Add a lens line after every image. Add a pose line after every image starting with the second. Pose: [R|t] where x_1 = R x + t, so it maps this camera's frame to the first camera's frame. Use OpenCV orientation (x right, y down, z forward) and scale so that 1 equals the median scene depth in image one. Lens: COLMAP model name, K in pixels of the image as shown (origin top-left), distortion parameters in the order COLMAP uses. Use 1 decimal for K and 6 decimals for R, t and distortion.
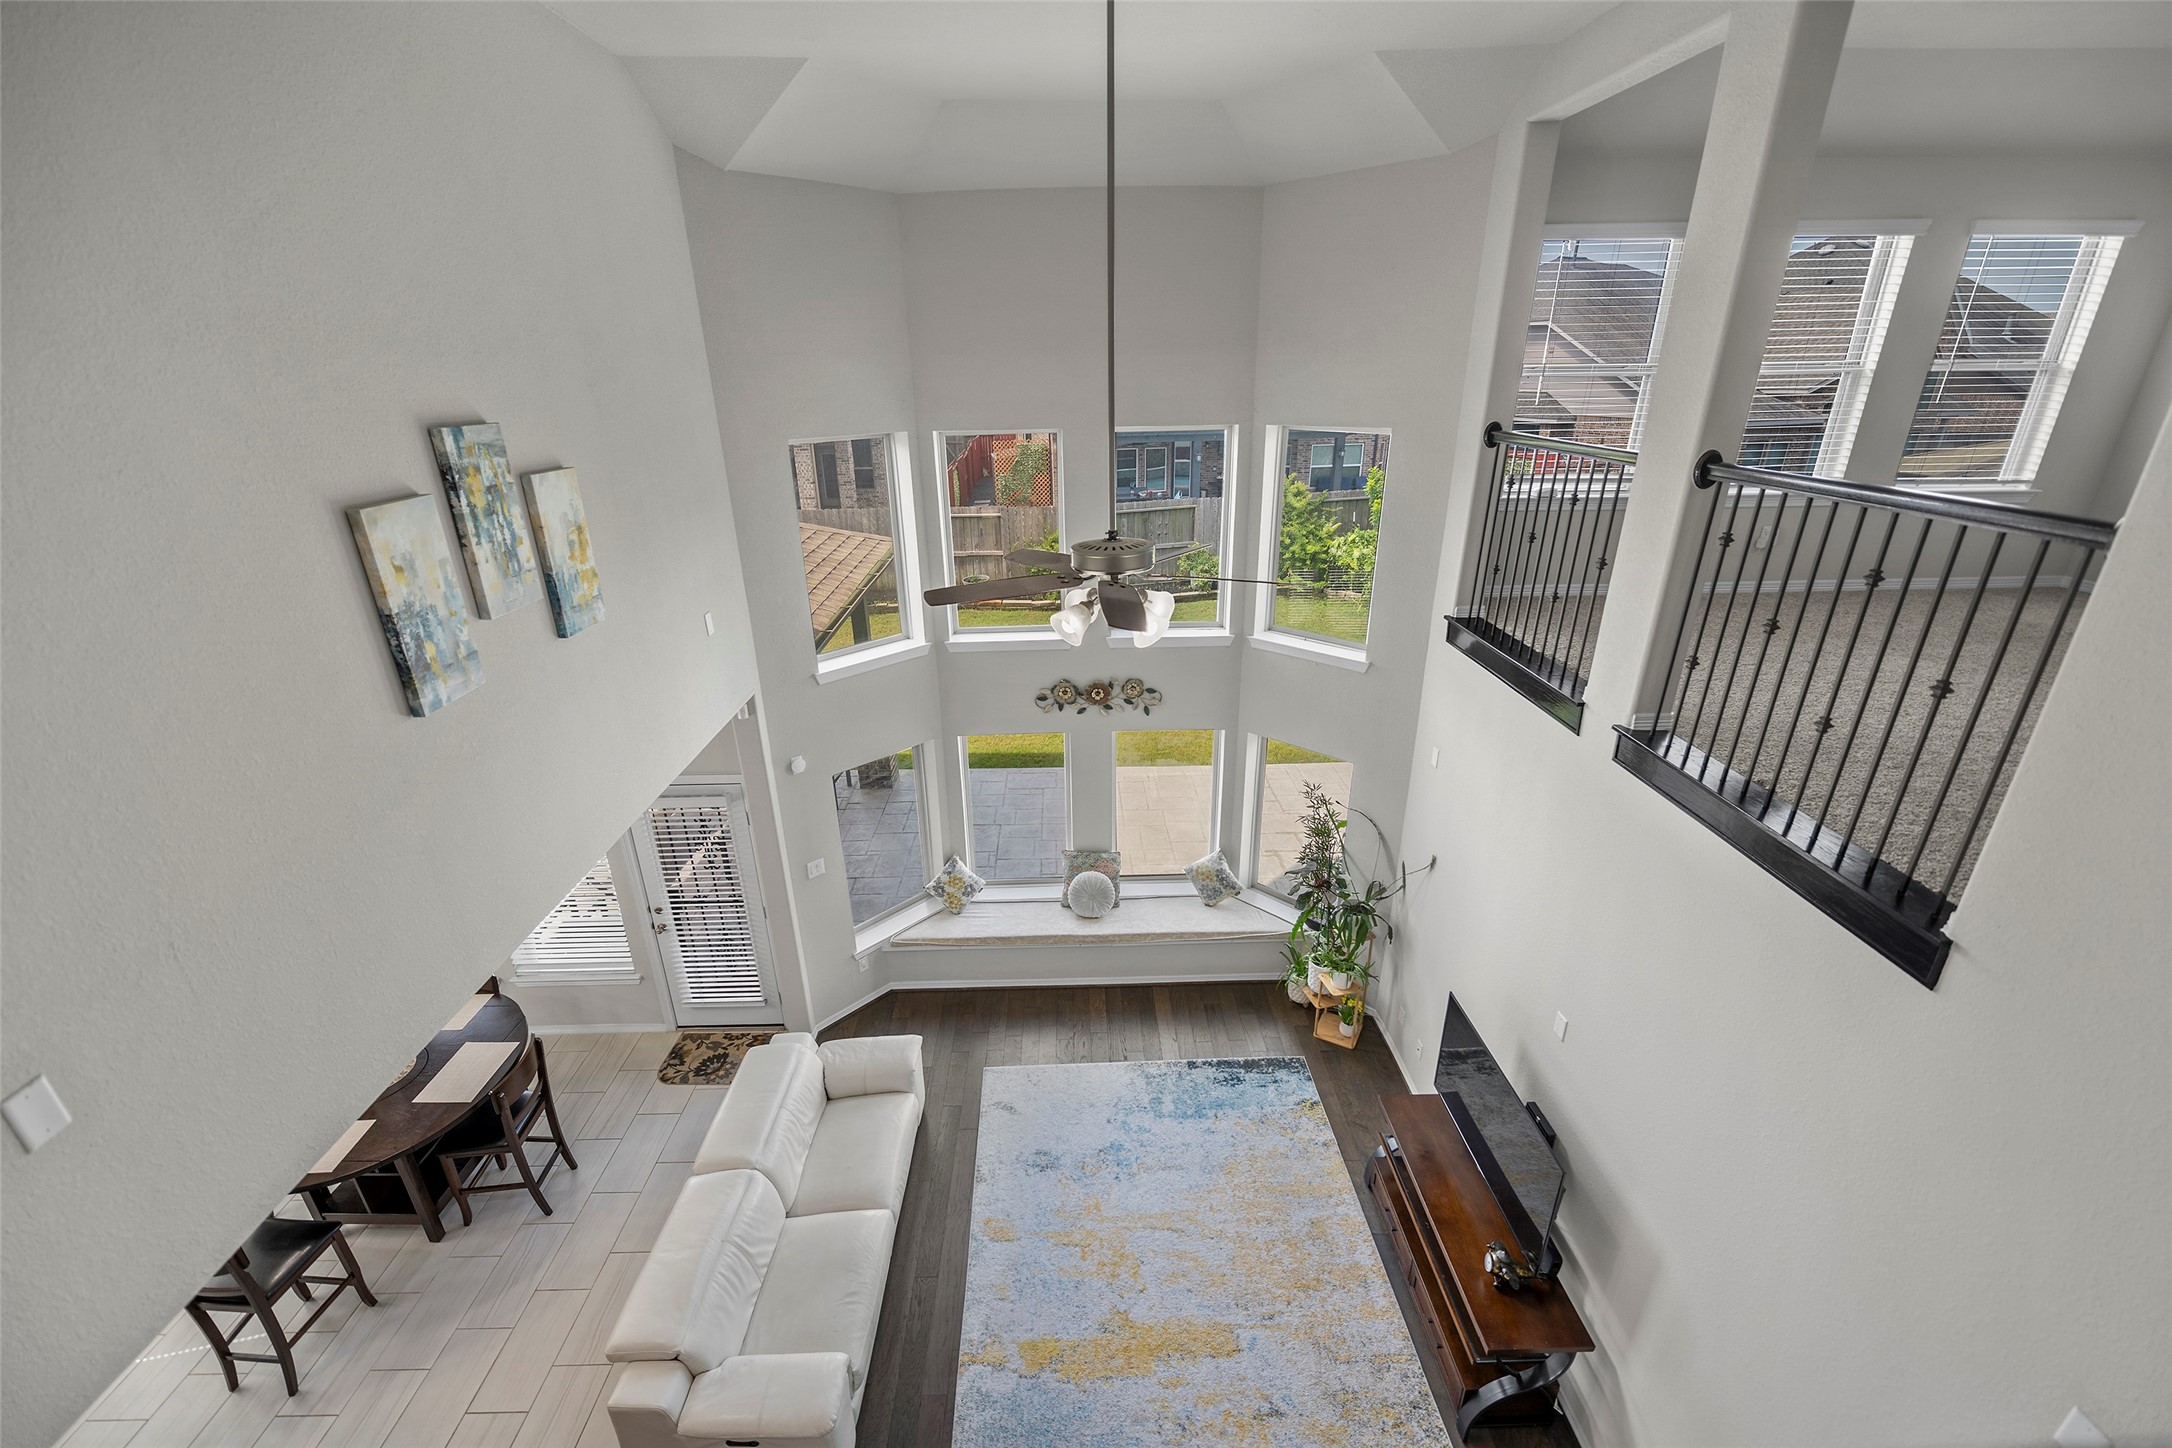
lens RADIAL K [[880.5, 0, 1083.1], [0, 880.5, 720.2], [0, 0, 1]] dist [-0.007132, -0.000331]
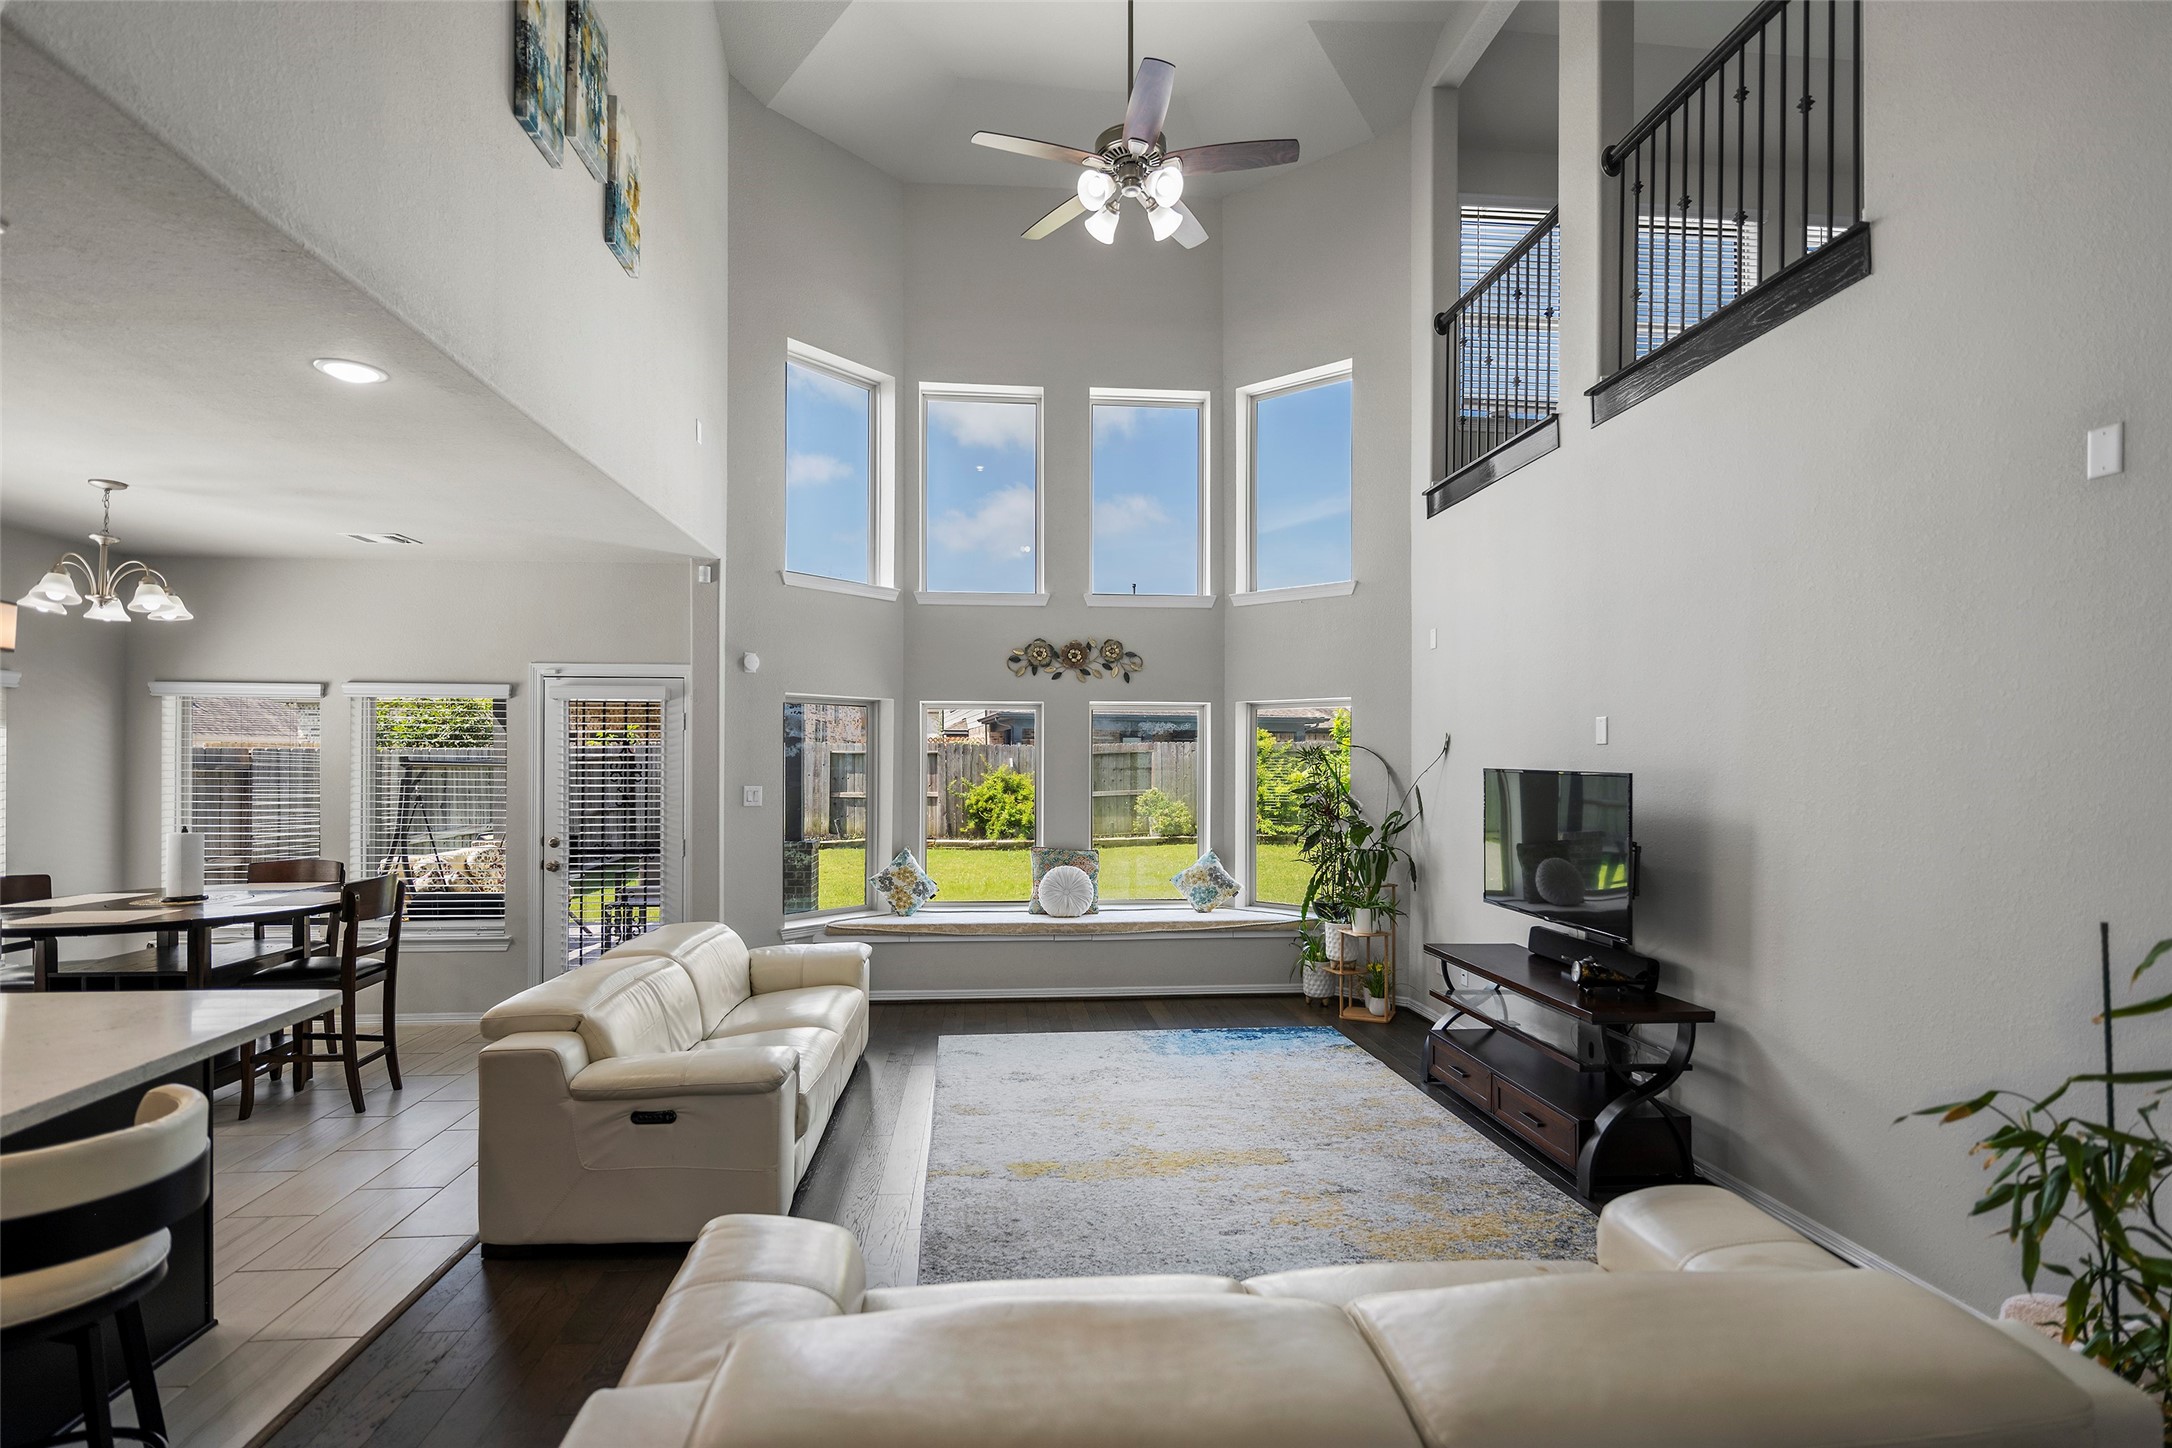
lens RADIAL K [[1040.8, 0, 1082.1], [0, 1040.8, 762.2], [0, 0, 1]] dist [-0.009677, -0.000099]
pose [[0.997269, 0.018074, 0.071606, -0.058850], [0.010708, 0.923957, -0.382346, 0.557024], [-0.073071, 0.382068, 0.921241, 0.027476]]
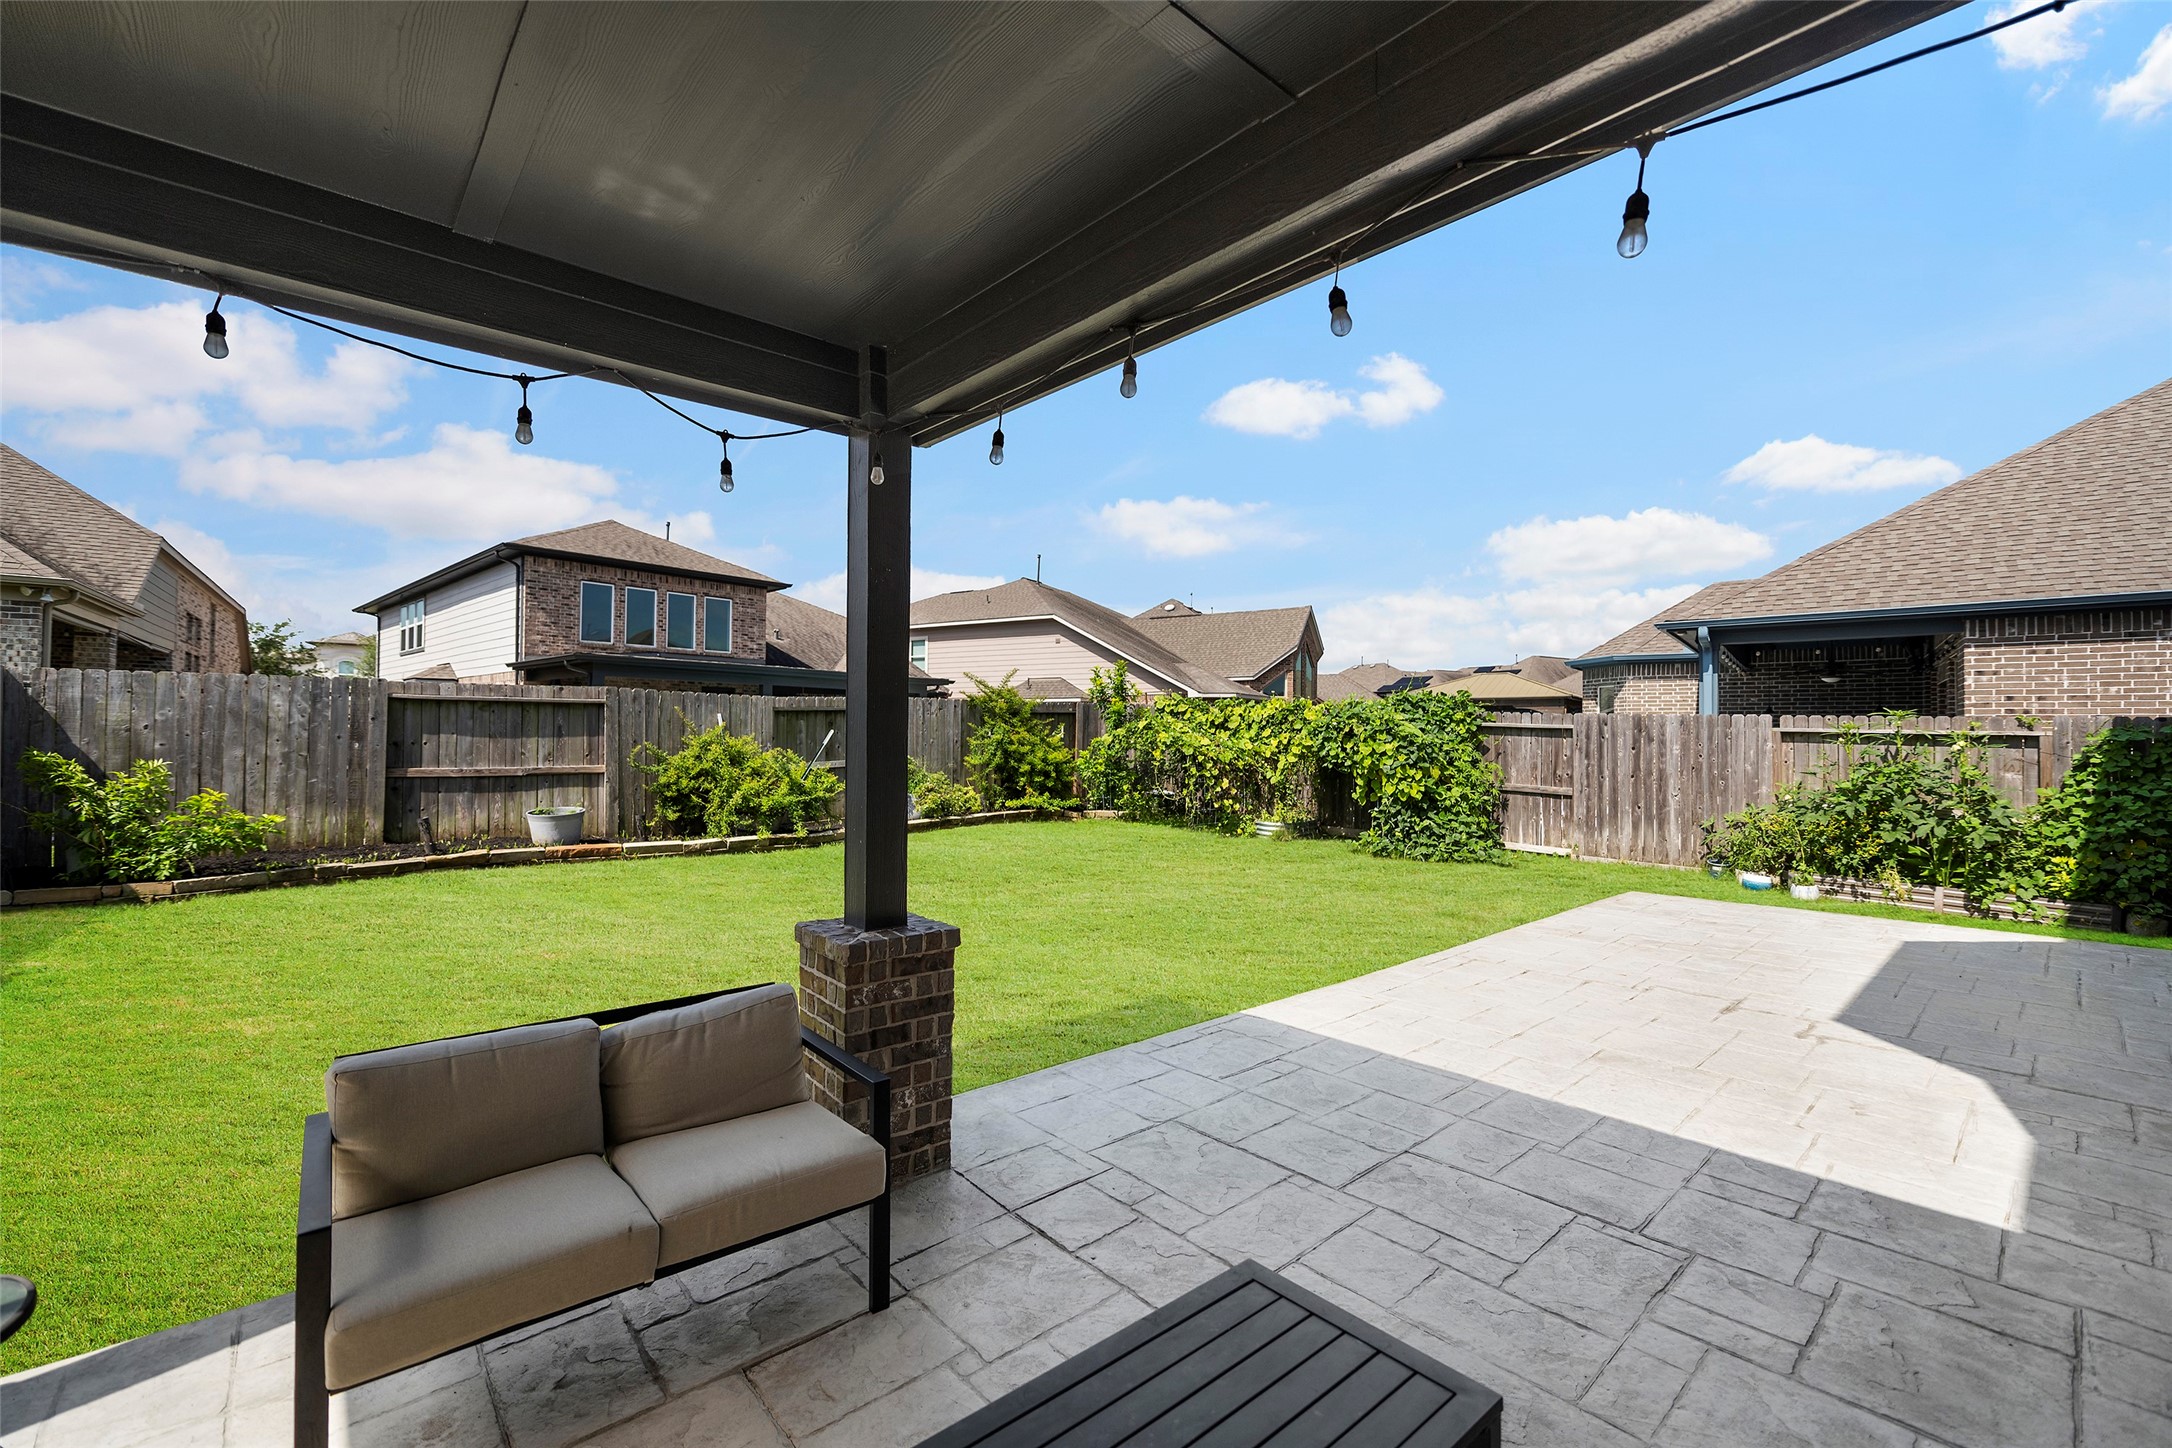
lens RADIAL K [[880.5, 0, 1088.1], [0, 880.5, 719.8], [0, 0, 1]] dist [-0.007132, -0.000331]
pose [[0.758085, 0.035427, 0.651193, -0.664890], [0.226501, 0.922063, -0.313843, 0.074086], [-0.611560, 0.385415, 0.690978, 1.274477]]
